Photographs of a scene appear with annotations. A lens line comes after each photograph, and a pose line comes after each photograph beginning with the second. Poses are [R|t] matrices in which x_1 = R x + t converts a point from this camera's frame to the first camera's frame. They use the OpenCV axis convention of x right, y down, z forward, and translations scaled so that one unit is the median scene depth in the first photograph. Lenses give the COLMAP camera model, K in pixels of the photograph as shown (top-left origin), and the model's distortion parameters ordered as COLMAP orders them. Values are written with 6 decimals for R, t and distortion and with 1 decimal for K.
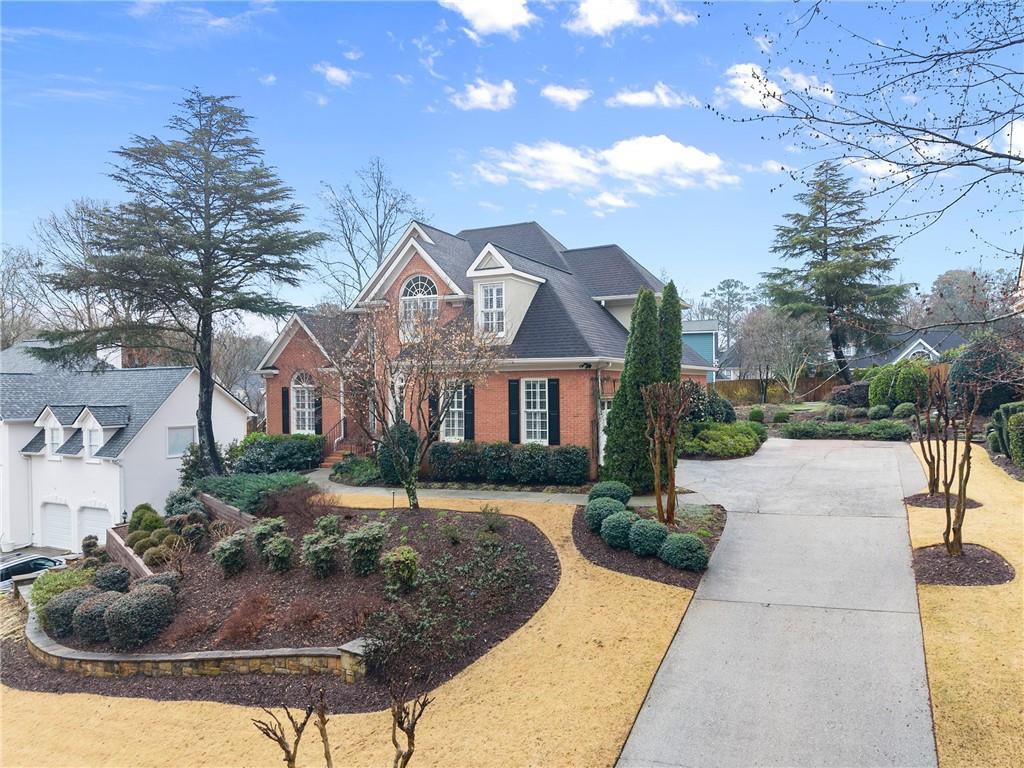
lens RADIAL K [[697.8, 0, 482.2], [0, 697.8, 385.6], [0, 0, 1]] dist [0.014662, -0.004256]
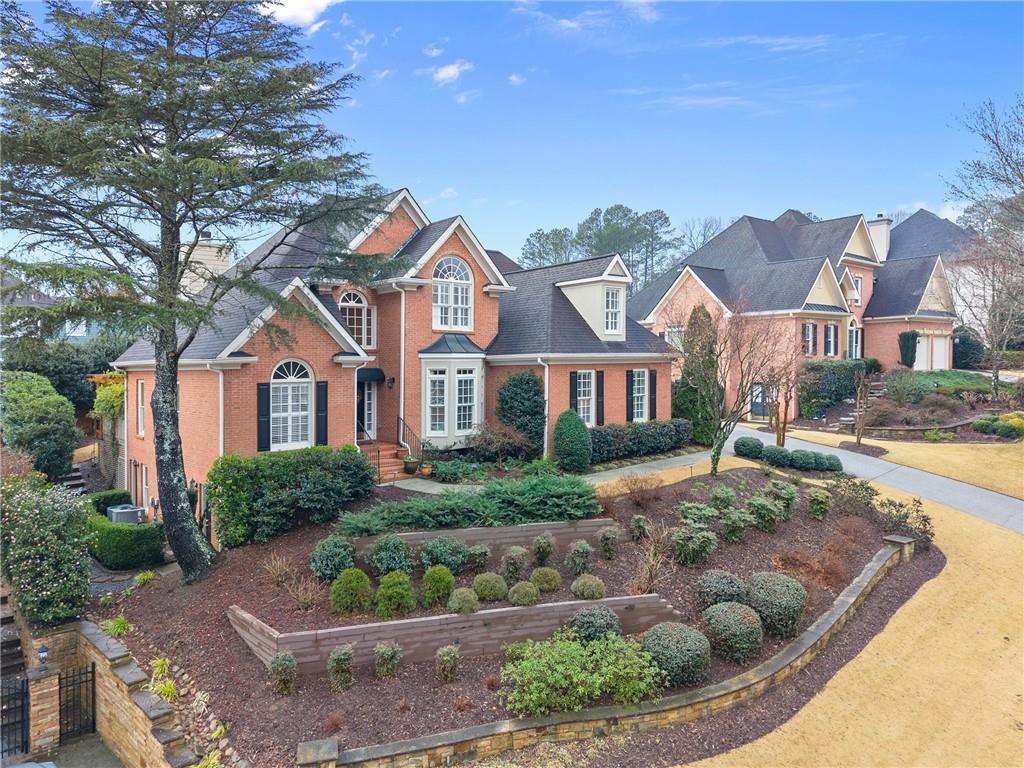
lens RADIAL K [[710.4, 0, 512.0], [0, 710.4, 384.0], [0, 0, 1]] dist [0.025051, -0.000954]
pose [[0.375498, -0.024451, 0.926500, -1.125542], [0.007676, 0.999700, 0.023272, -0.014896], [-0.926791, -0.001627, 0.375573, 0.696833]]
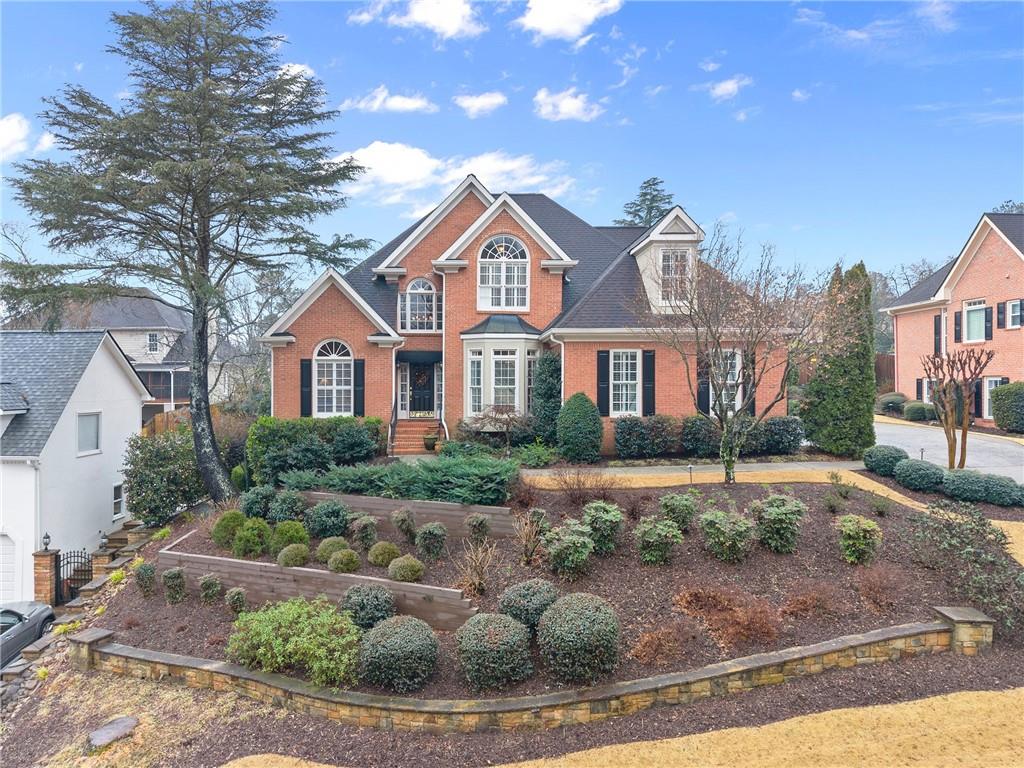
lens RADIAL K [[697.8, 0, 482.2], [0, 697.8, 385.6], [0, 0, 1]] dist [0.014662, -0.004256]
pose [[0.883714, 0.004911, 0.468001, -0.646453], [-0.007040, 0.999971, 0.002801, 0.038892], [-0.467974, -0.005771, 0.883723, 0.263584]]
